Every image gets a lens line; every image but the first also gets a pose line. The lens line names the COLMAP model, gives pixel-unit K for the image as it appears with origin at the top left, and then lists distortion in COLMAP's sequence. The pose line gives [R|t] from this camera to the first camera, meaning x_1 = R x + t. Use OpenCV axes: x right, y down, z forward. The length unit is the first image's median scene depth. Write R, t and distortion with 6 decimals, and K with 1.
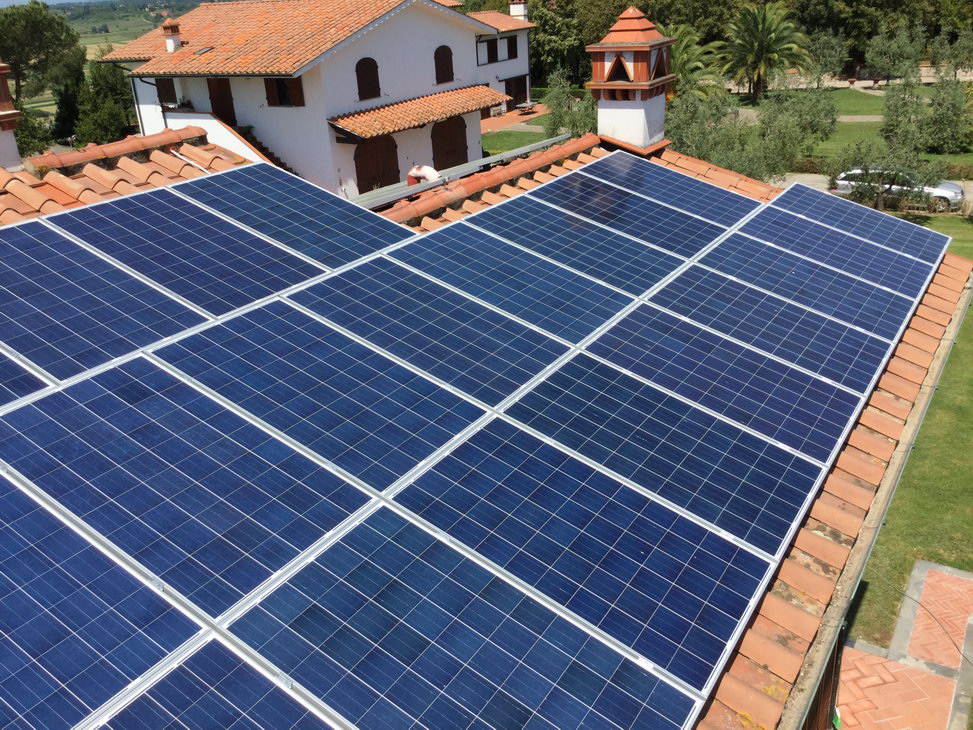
lens RADIAL K [[877.3, 0, 486.2], [0, 877.3, 361.5], [0, 0, 1]] dist [0.114025, -0.205033]
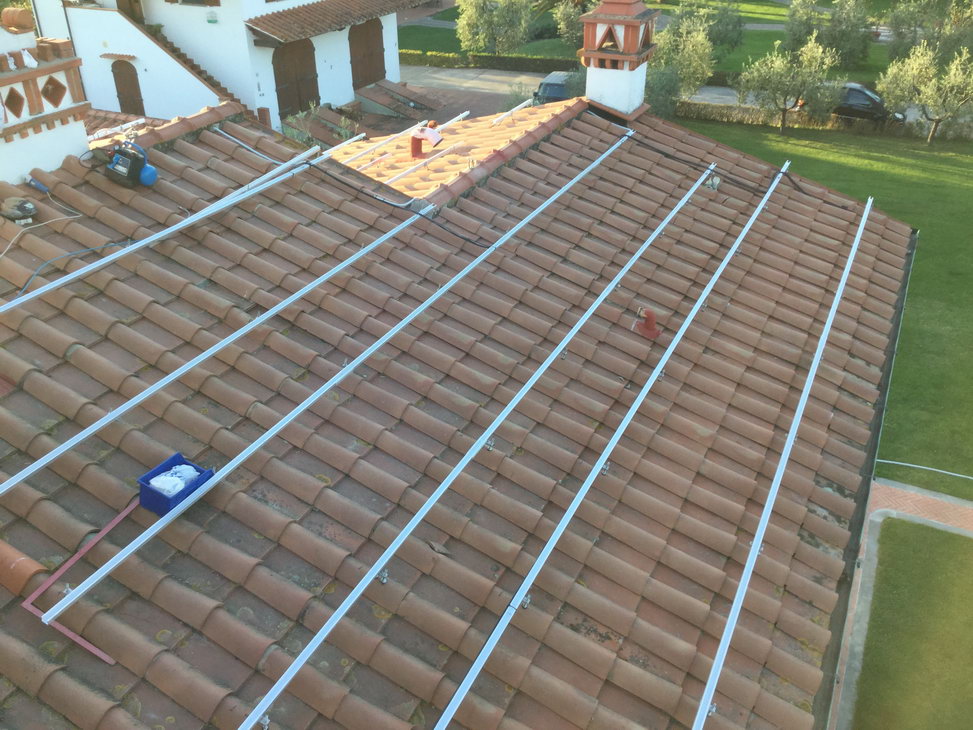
lens RADIAL K [[877.3, 0, 487.4], [0, 877.3, 361.3], [0, 0, 1]] dist [0.114025, -0.205033]
pose [[0.991807, -0.015402, 0.126816, -0.277461], [-0.000191, 0.992525, 0.122040, -0.148855], [-0.127747, -0.121064, 0.984390, -0.170080]]
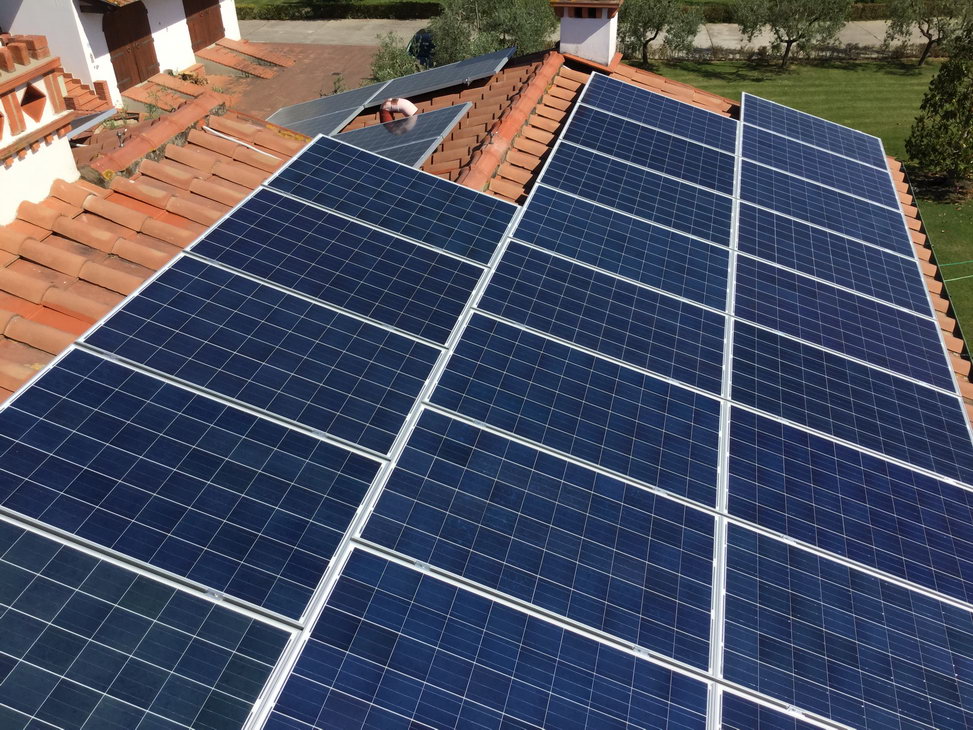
lens RADIAL K [[877.3, 0, 478.1], [0, 877.3, 364.7], [0, 0, 1]] dist [0.114025, -0.205033]
pose [[0.946789, -0.152695, 0.283330, -0.614881], [0.100347, 0.976463, 0.190919, -0.237028], [-0.305813, -0.152329, 0.939827, 0.083910]]
